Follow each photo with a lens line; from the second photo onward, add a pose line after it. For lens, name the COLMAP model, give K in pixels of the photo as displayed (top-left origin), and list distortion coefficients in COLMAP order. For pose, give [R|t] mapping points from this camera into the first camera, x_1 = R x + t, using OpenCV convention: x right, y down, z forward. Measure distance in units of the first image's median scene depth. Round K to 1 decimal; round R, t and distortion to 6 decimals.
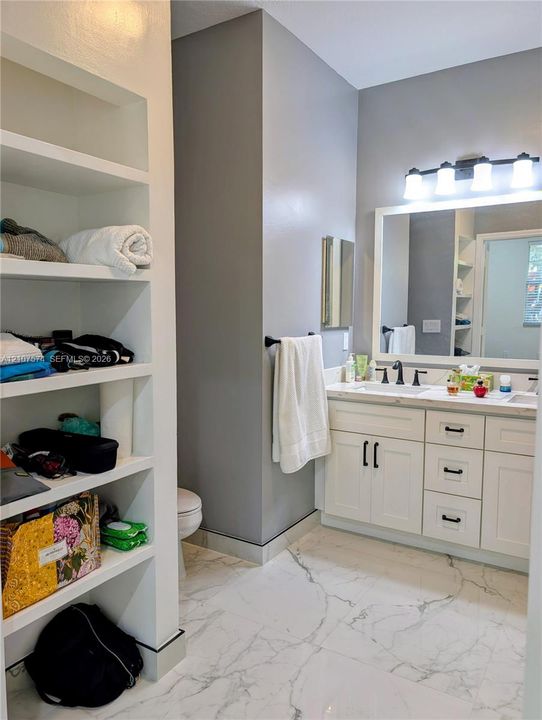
lens RADIAL K [[537.8, 0, 271.0], [0, 537.8, 360.0], [0, 0, 1]] dist [0.000634, -0.003969]
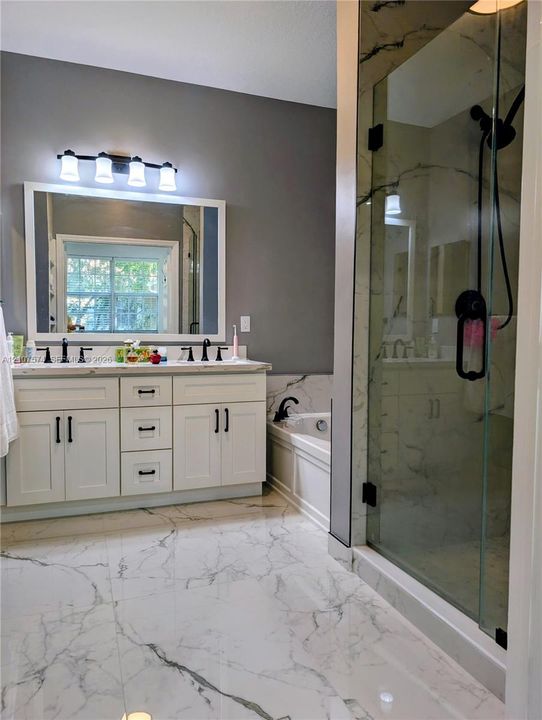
lens RADIAL K [[532.3, 0, 271.0], [0, 532.3, 360.0], [0, 0, 1]] dist [0.048186, -0.000454]
pose [[0.617353, -0.039871, 0.785675, -0.354929], [0.068048, 0.997678, -0.002840, 0.079258], [-0.783738, 0.055217, 0.618632, 0.093091]]
